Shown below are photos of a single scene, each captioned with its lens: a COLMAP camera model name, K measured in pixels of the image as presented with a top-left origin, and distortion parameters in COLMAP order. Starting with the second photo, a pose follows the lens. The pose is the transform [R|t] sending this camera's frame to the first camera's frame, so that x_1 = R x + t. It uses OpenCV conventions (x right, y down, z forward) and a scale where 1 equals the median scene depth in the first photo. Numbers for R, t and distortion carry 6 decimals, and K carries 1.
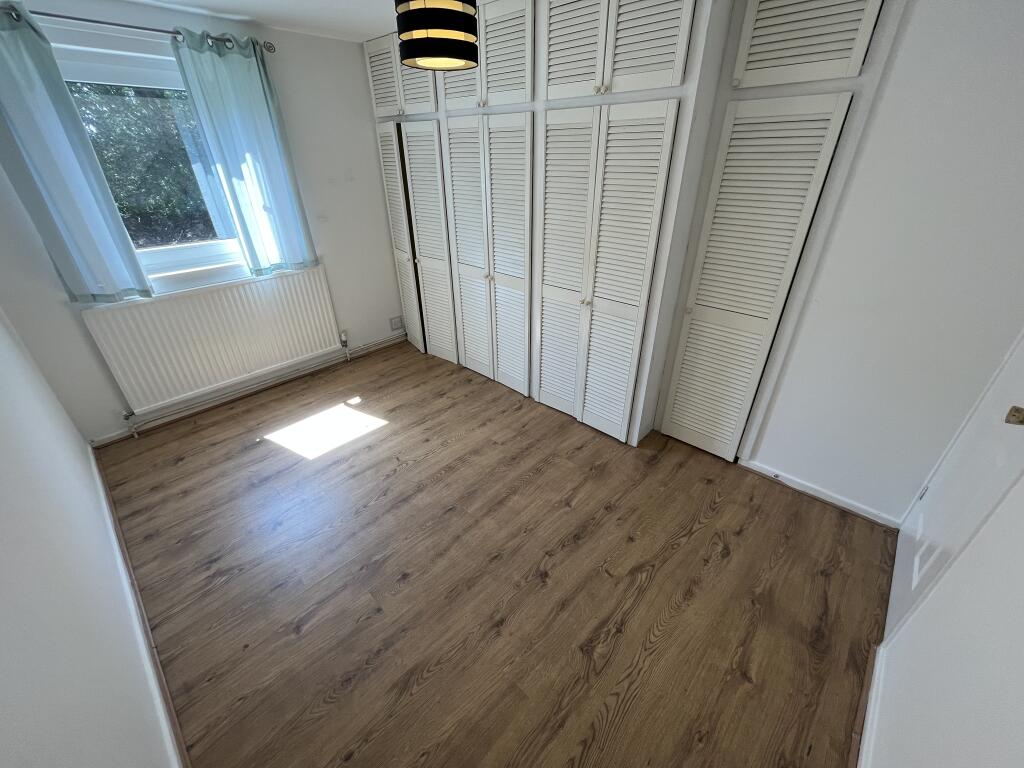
lens RADIAL K [[415.3, 0, 512.0], [0, 415.3, 384.0], [0, 0, 1]] dist [0.000169, -0.000008]
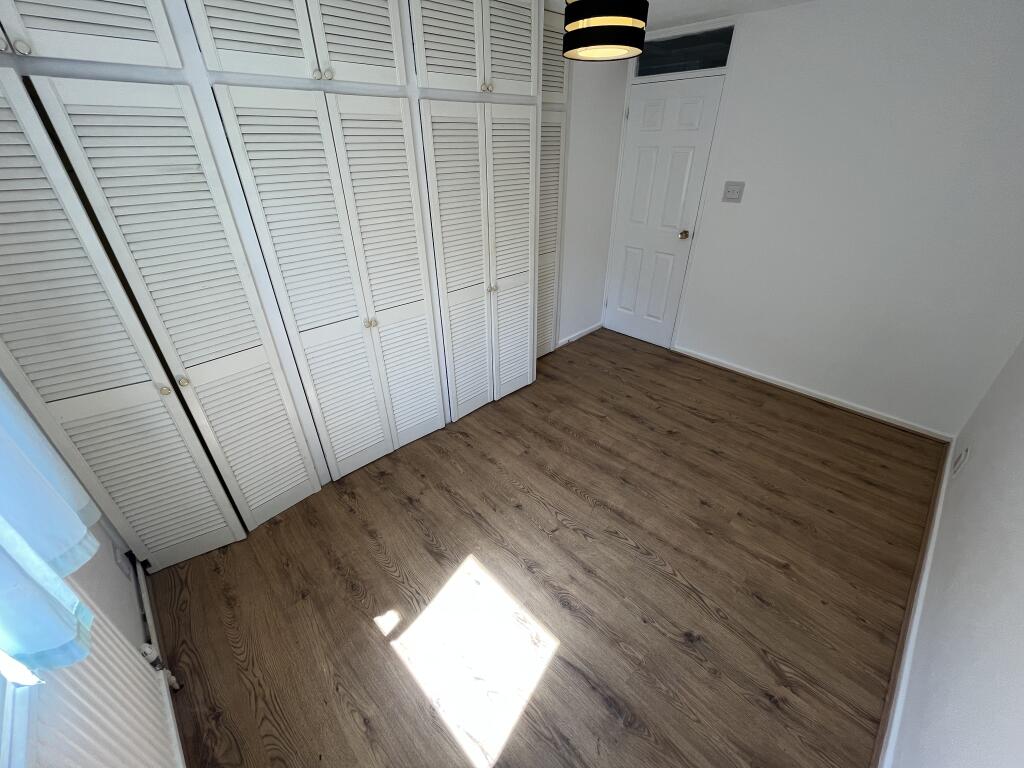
lens RADIAL K [[415.3, 0, 512.0], [0, 415.3, 384.0], [0, 0, 1]] dist [0.000169, -0.000008]
pose [[0.047075, -0.496035, 0.867025, -0.911540], [0.496632, 0.764728, 0.410545, -0.444183], [-0.866684, 0.411266, 0.282347, 0.795592]]
